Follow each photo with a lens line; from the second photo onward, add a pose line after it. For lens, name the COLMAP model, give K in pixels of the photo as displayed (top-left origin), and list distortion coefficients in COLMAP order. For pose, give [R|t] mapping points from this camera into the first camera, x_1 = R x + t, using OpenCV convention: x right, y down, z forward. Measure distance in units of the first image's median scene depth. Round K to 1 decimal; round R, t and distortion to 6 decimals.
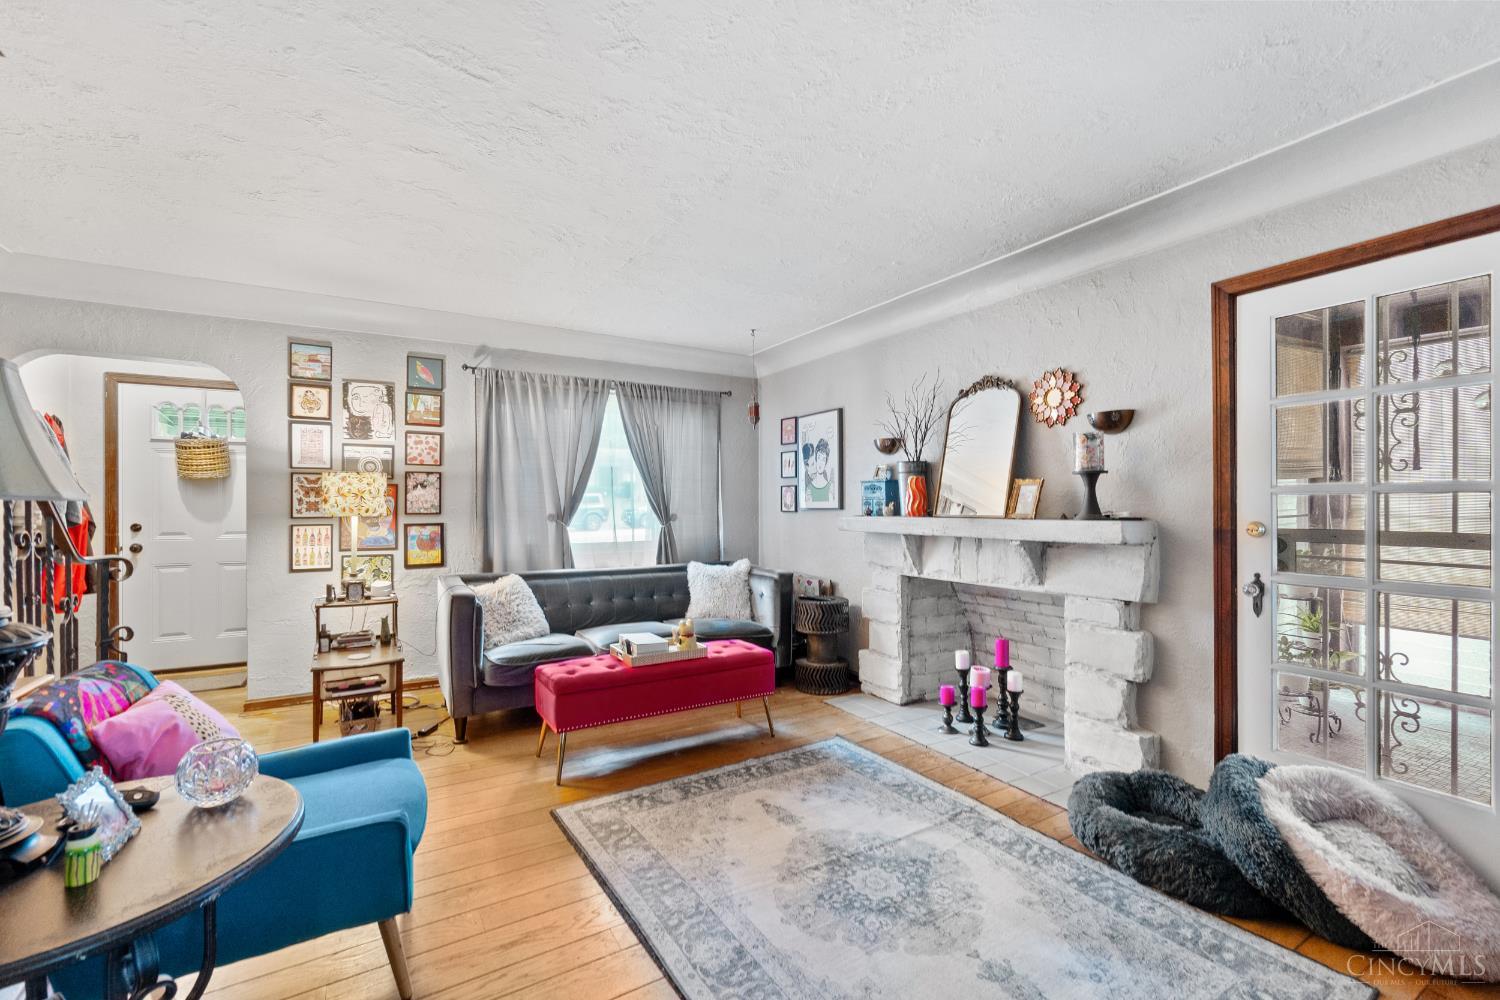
lens RADIAL K [[644.2, 0, 750.0], [0, 644.2, 500.0], [0, 0, 1]] dist [-0.000424, -0.000053]
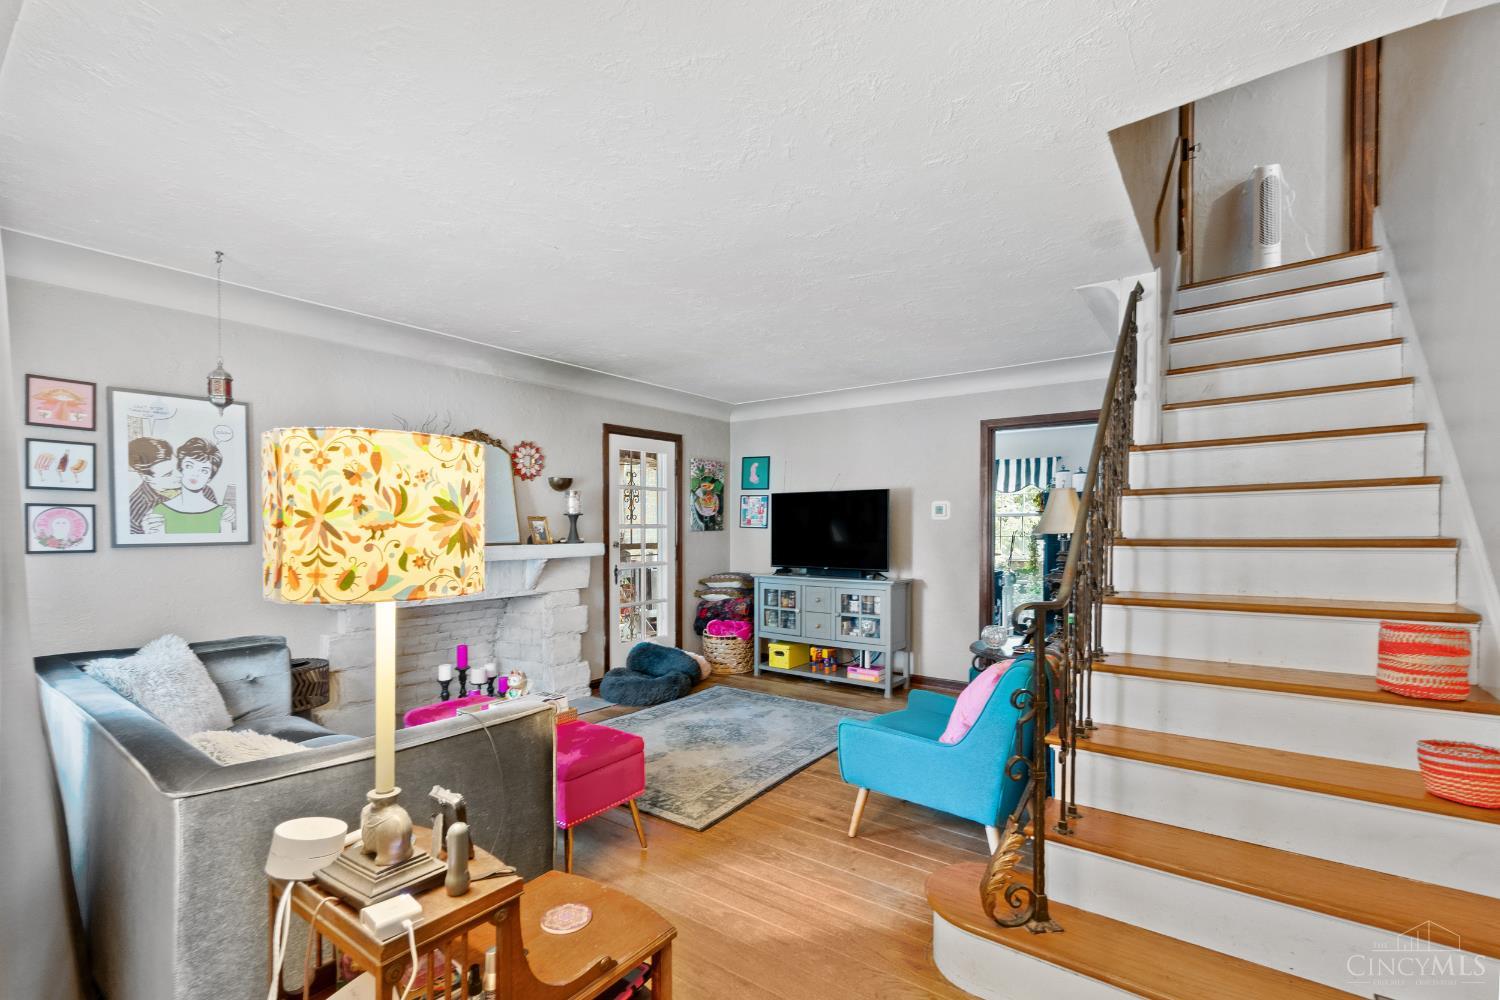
lens RADIAL K [[644.6, 0, 749.0], [0, 644.6, 530.9], [0, 0, 1]] dist [-0.000393, -0.000037]
pose [[-0.375149, 0.000711, 0.926964, -0.864324], [0.002312, 0.999997, 0.000168, 0.001348], [-0.926961, 0.002206, -0.375150, 0.876791]]
